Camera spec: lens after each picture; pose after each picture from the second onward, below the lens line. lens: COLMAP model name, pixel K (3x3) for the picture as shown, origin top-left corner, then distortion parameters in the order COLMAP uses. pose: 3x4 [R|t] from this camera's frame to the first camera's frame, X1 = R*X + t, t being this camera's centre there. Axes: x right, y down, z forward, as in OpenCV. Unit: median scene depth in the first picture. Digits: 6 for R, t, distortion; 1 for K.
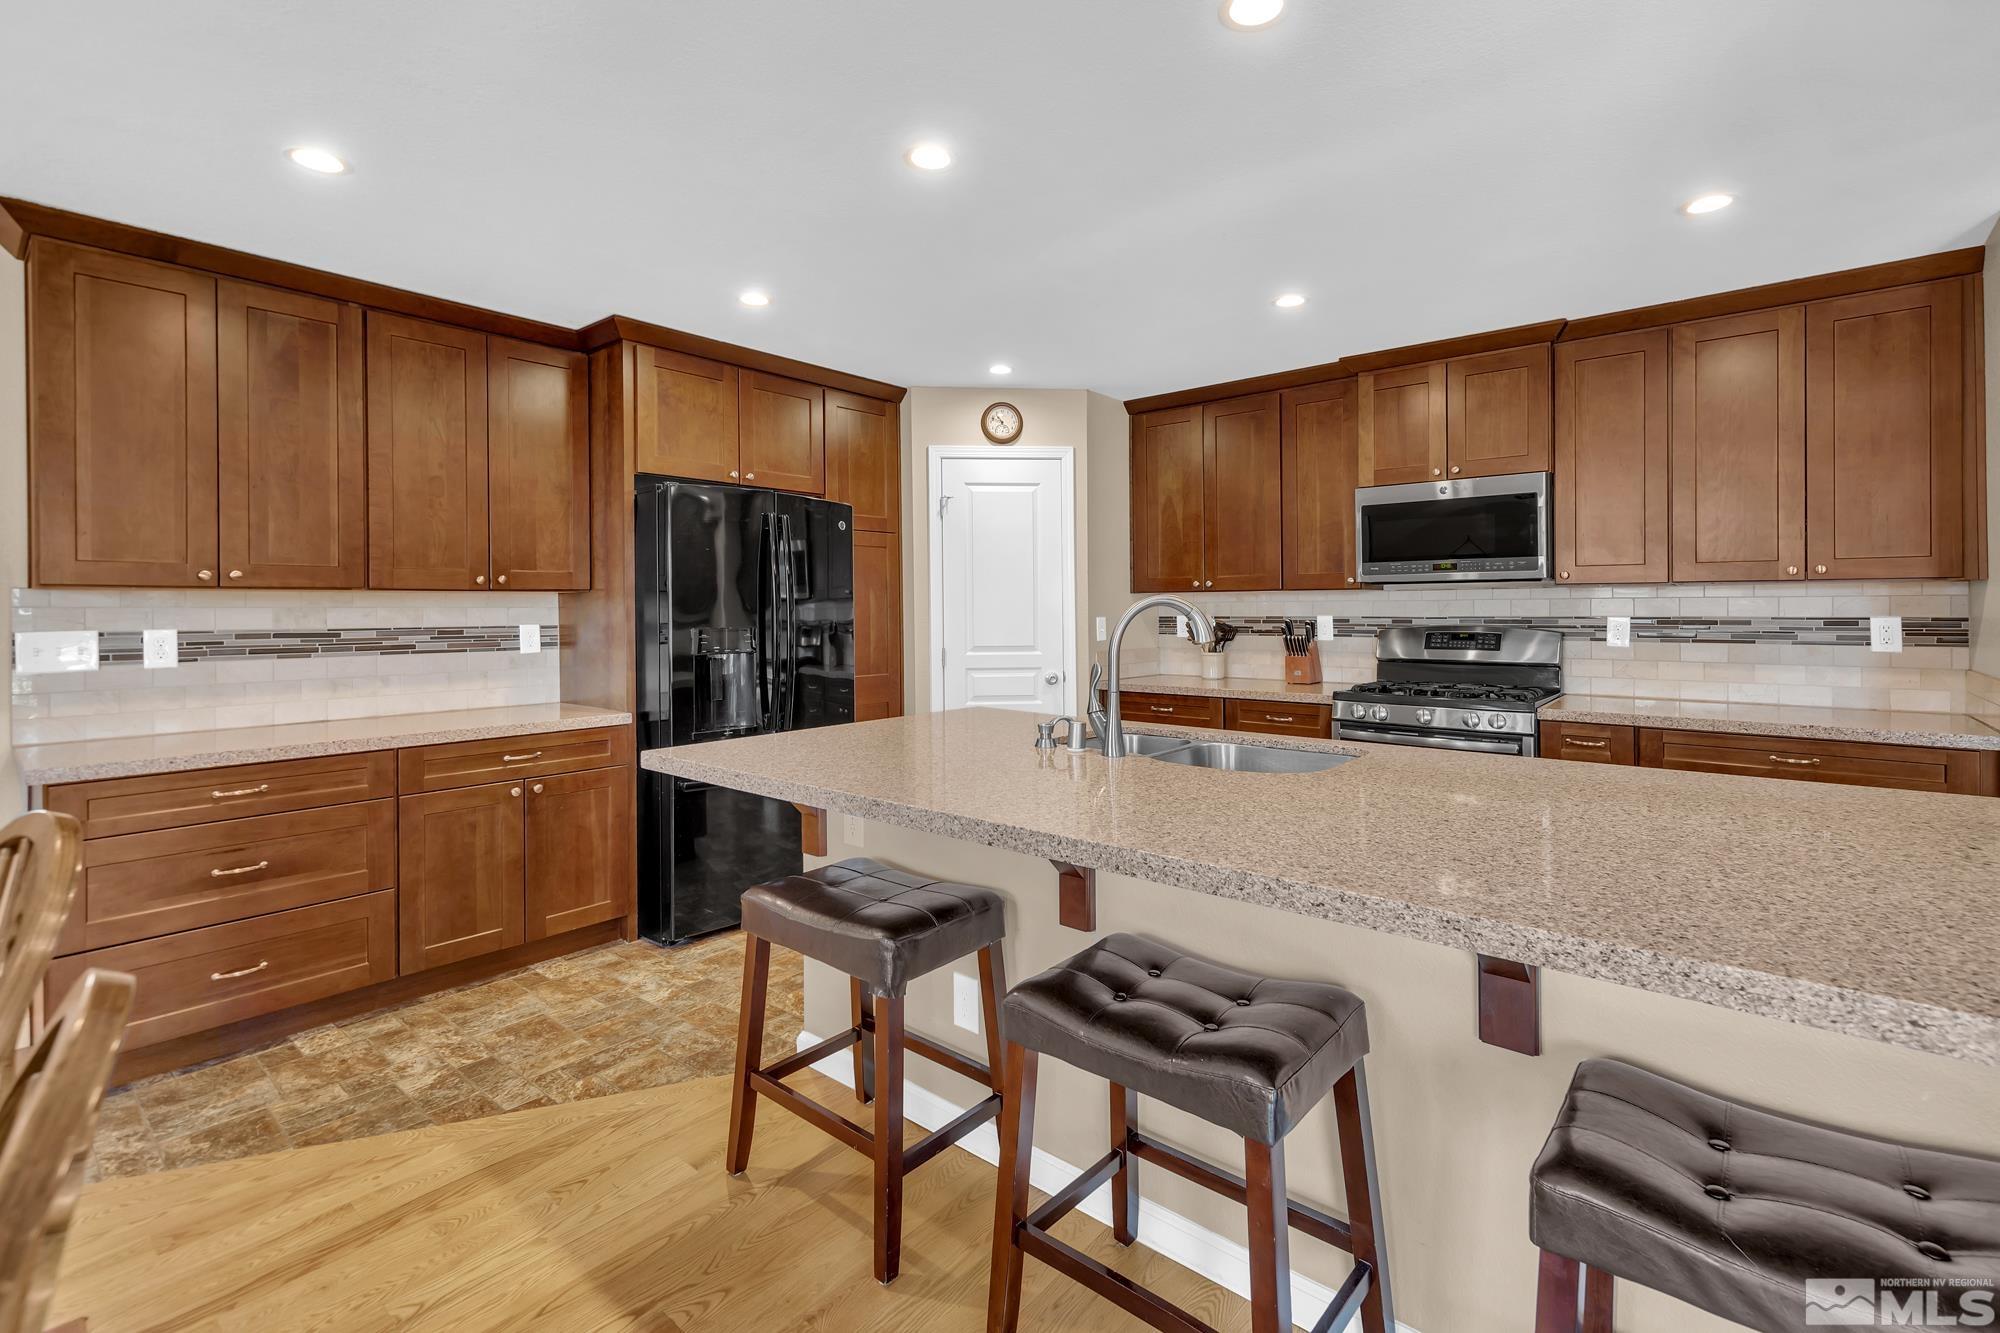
lens RADIAL K [[877.5, 0, 982.8], [0, 877.5, 615.7], [0, 0, 1]] dist [-0.000400, -0.000708]
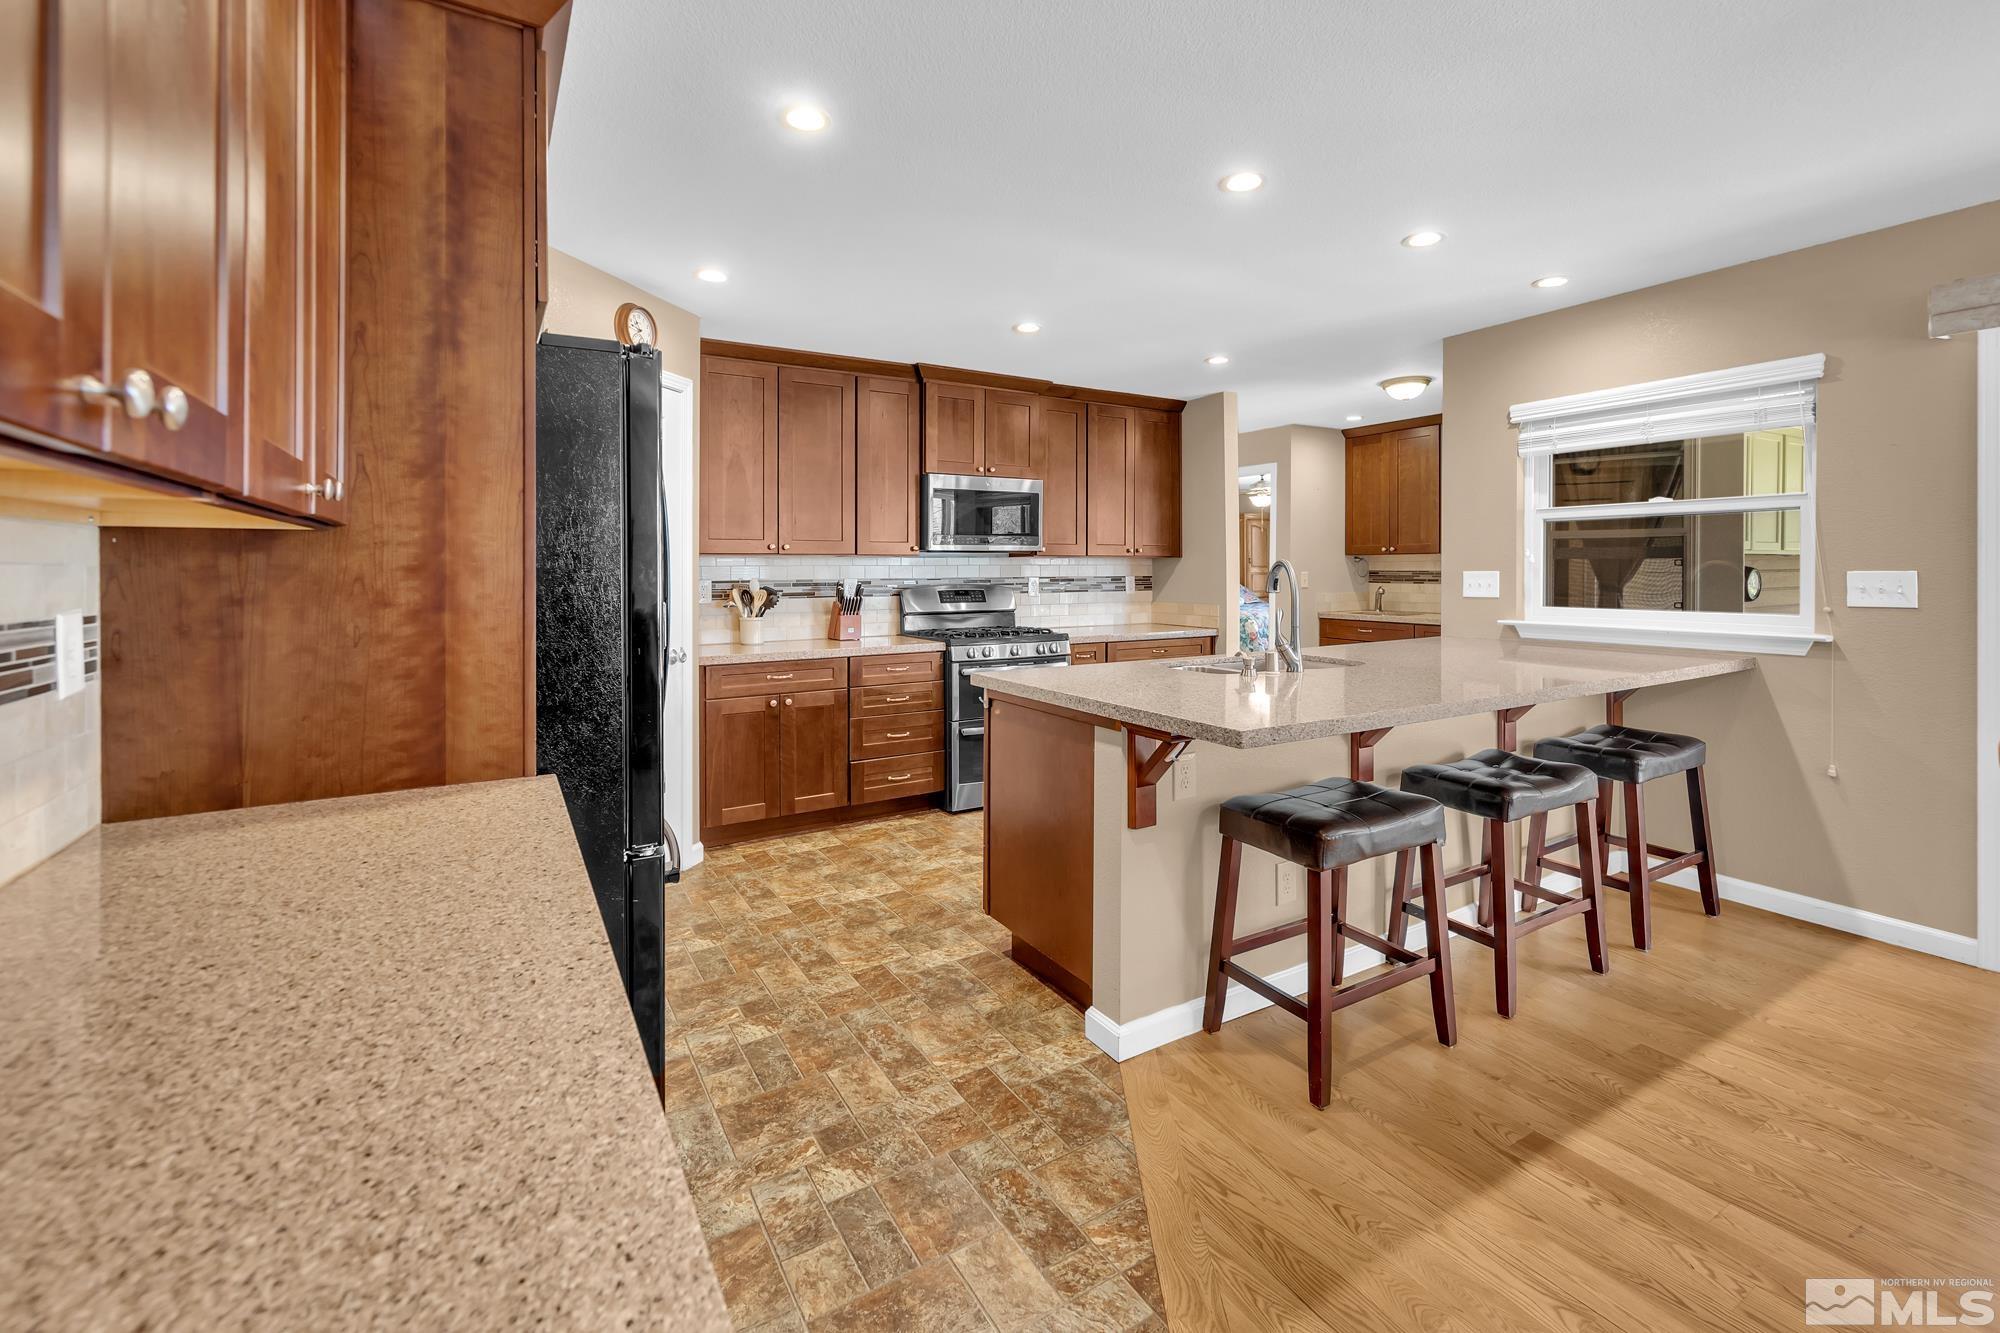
lens RADIAL K [[877.5, 0, 1019.7], [0, 877.5, 559.1], [0, 0, 1]] dist [-0.000400, -0.000708]
pose [[0.308632, 0.018765, 0.950997, -0.807436], [0.014460, 0.999597, -0.024417, 0.007610], [-0.951072, 0.021287, 0.308236, 0.586860]]
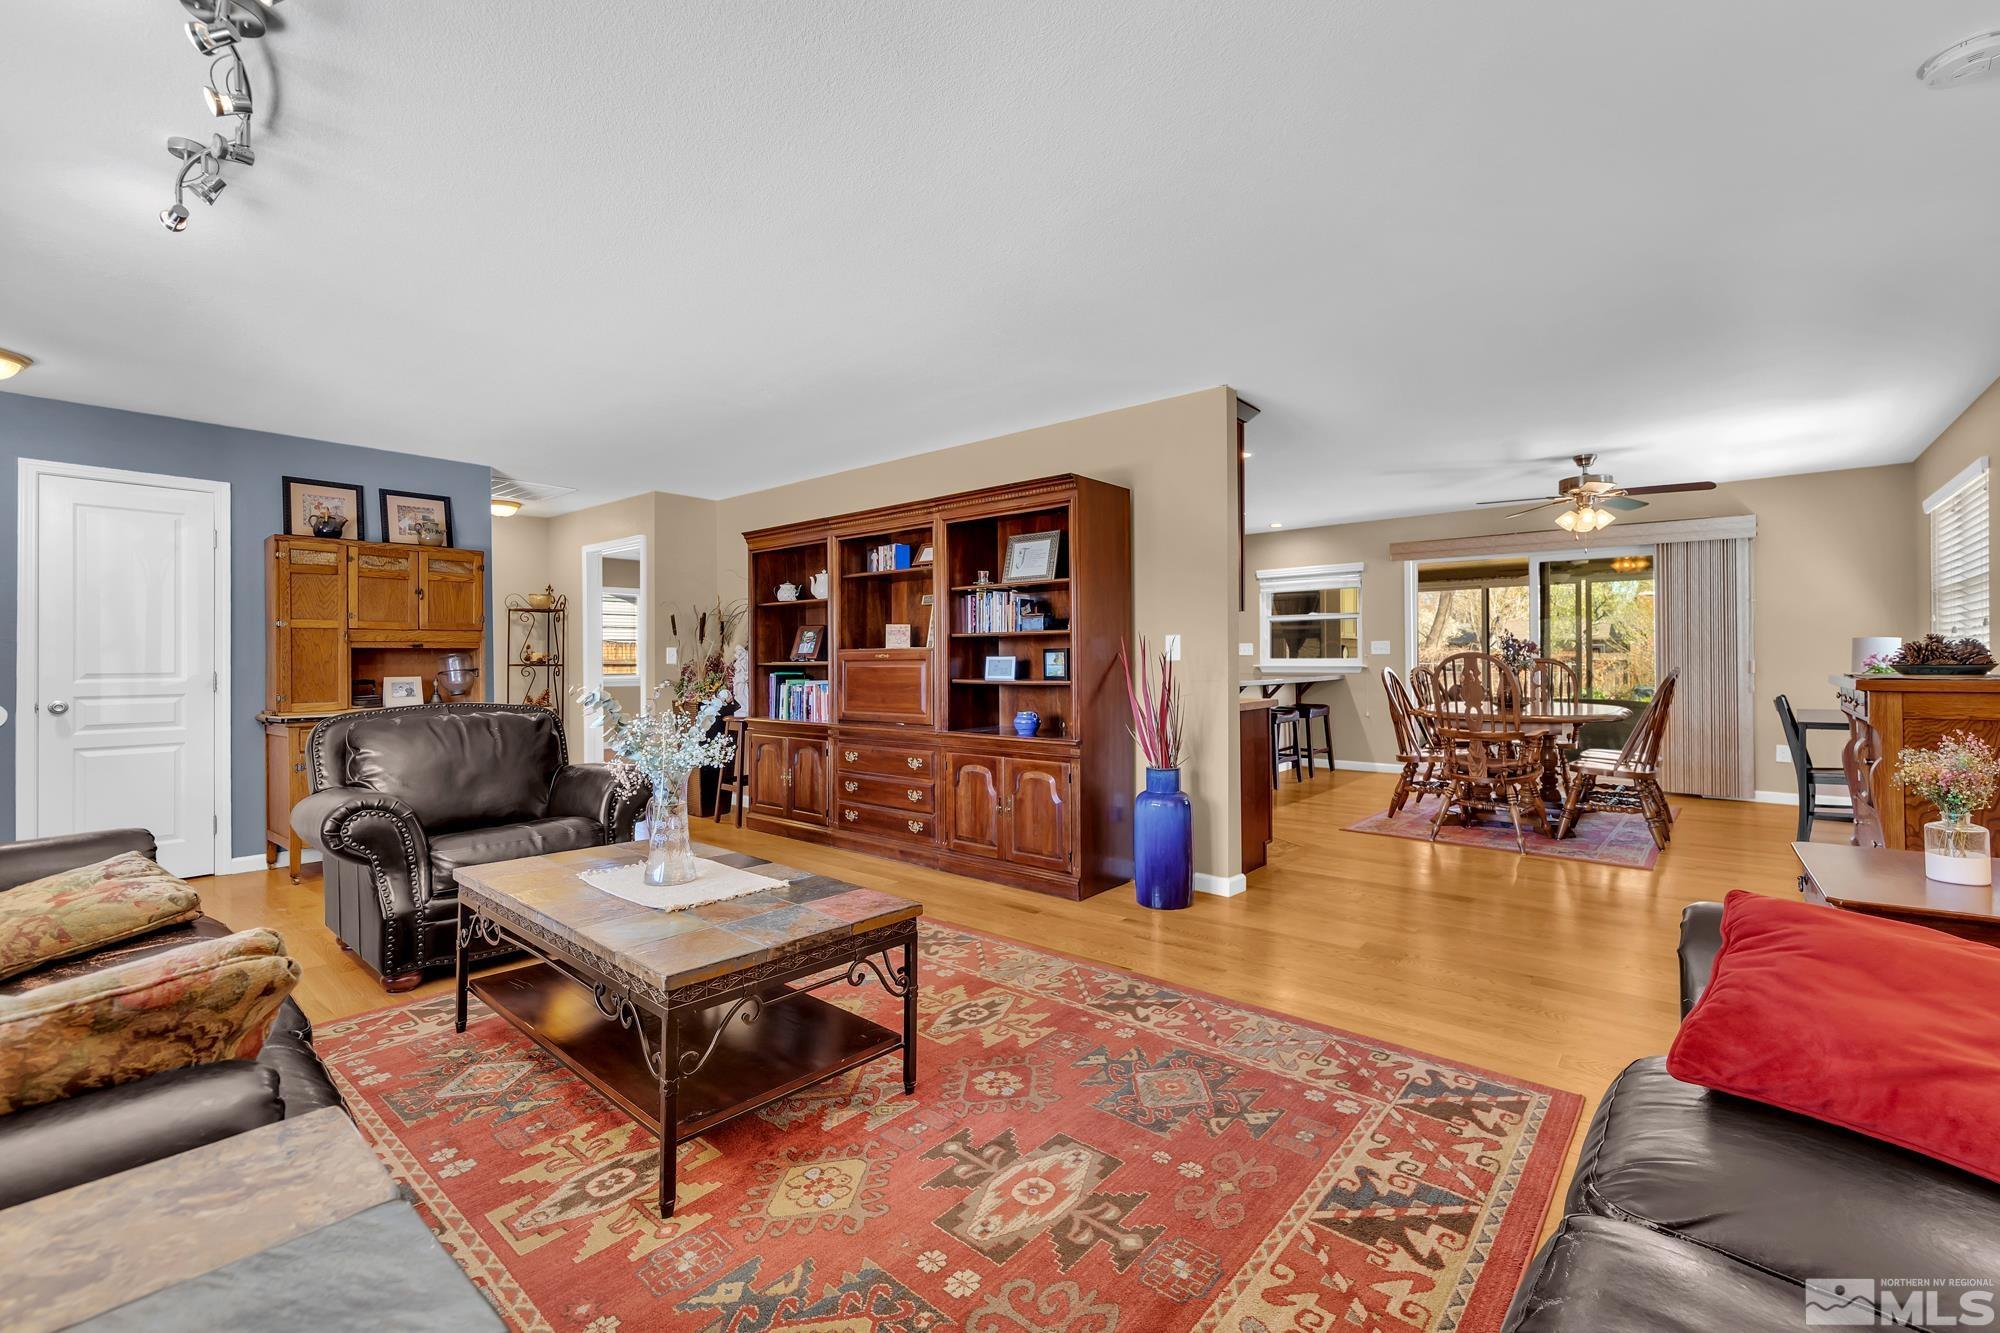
lens RADIAL K [[877.5, 0, 1013.8], [0, 877.5, 659.5], [0, 0, 1]] dist [-0.000400, -0.000708]
pose [[-0.033725, 0.009762, 0.999383, -2.114033], [0.020521, 0.999748, -0.009073, 0.061369], [-0.999220, 0.020202, -0.033916, 1.143842]]
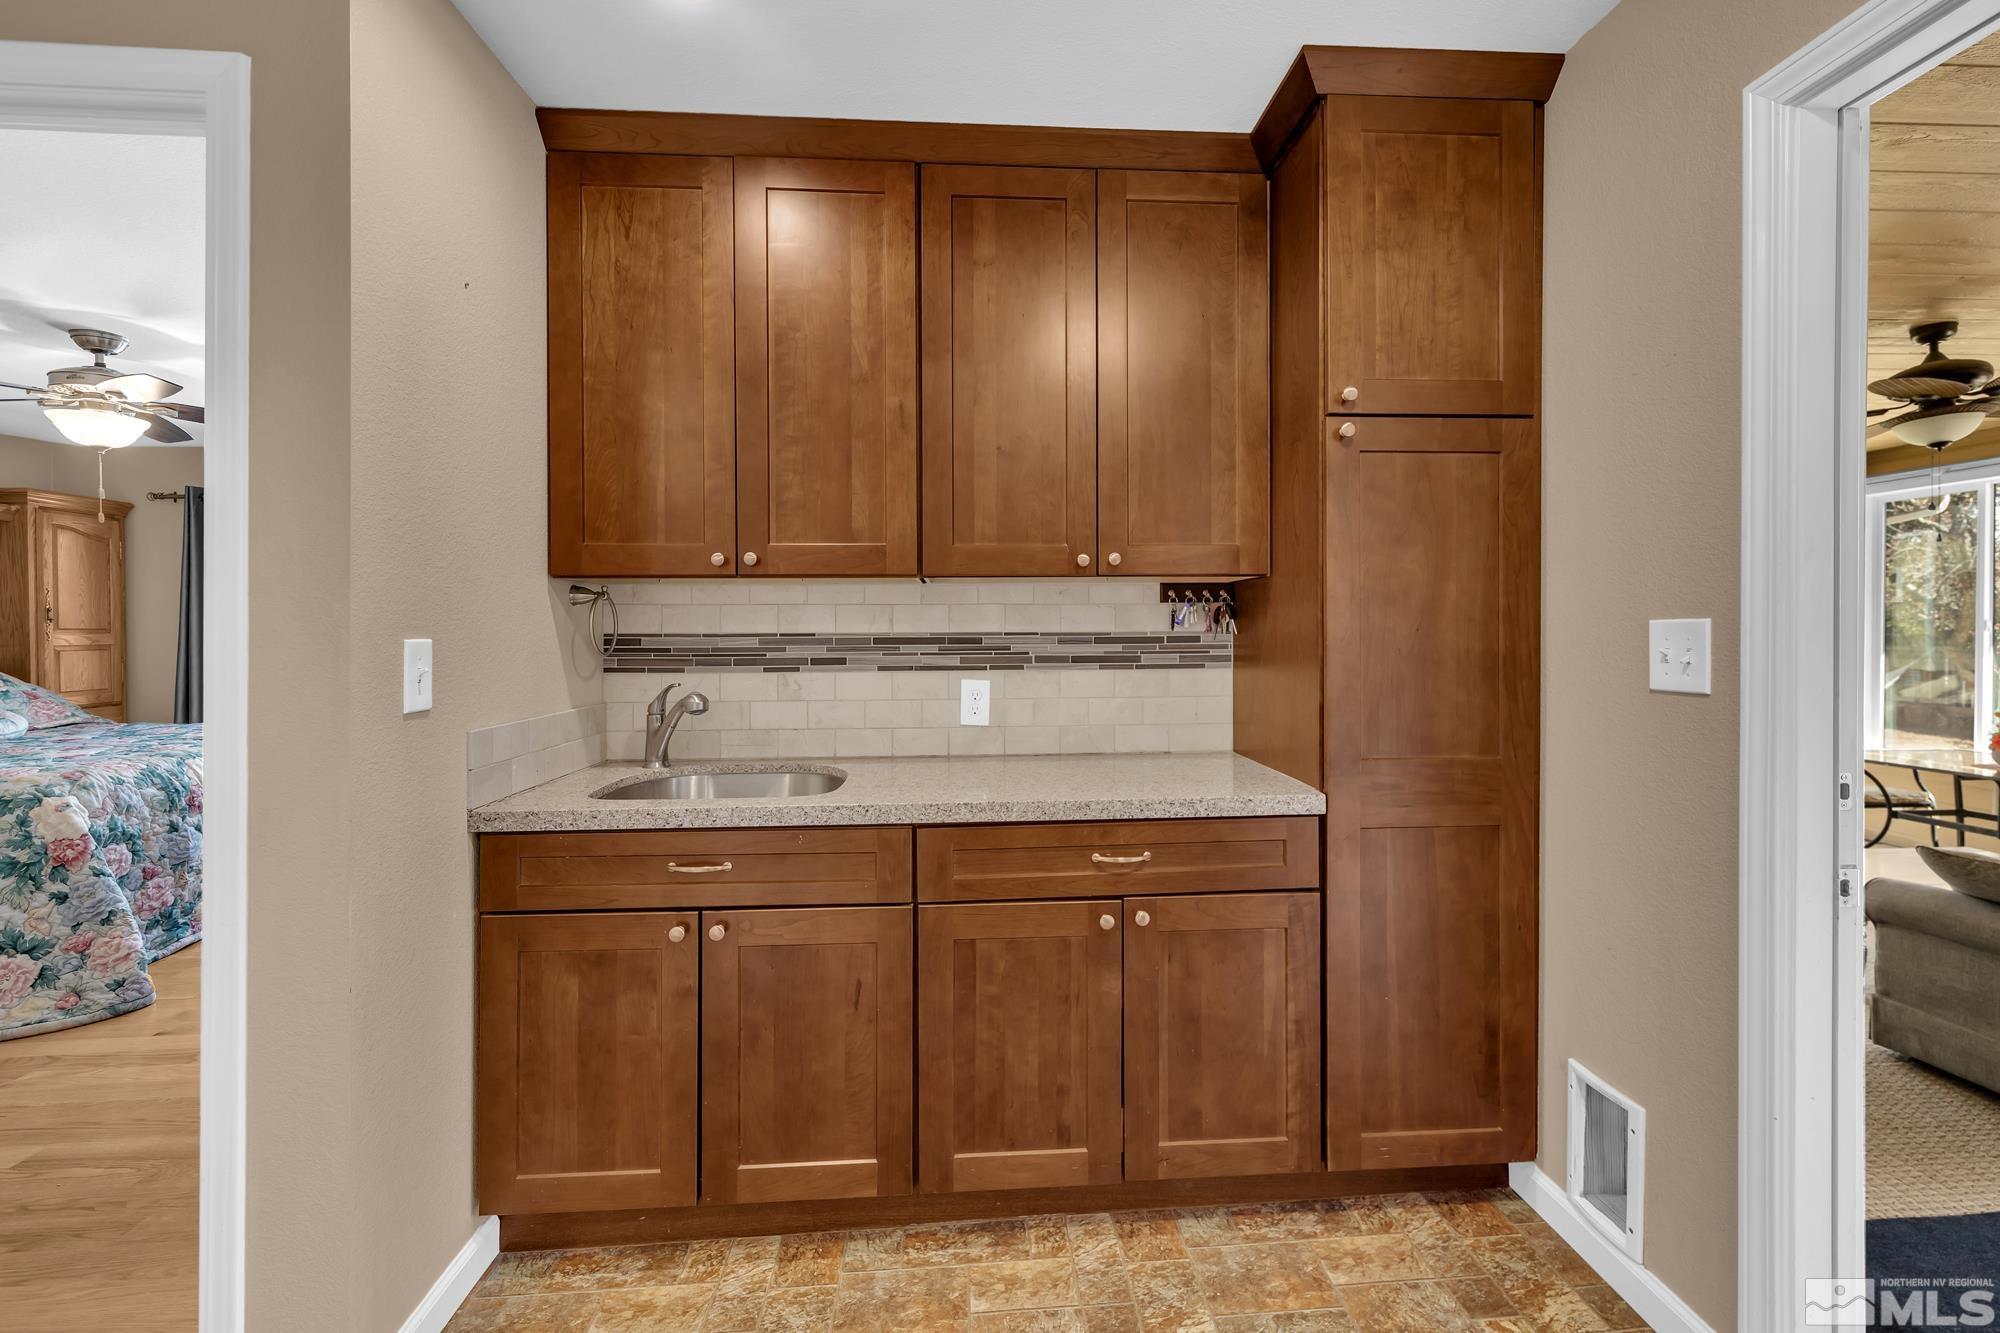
lens RADIAL K [[891.8, 0, 1033.1], [0, 891.8, 628.6], [0, 0, 1]] dist [-0.002590, -0.000369]
pose [[-0.712171, 0.016351, 0.701815, 0.803317], [0.023229, 0.999730, 0.000281, -0.001087], [-0.701621, 0.016503, -0.712359, 0.687110]]
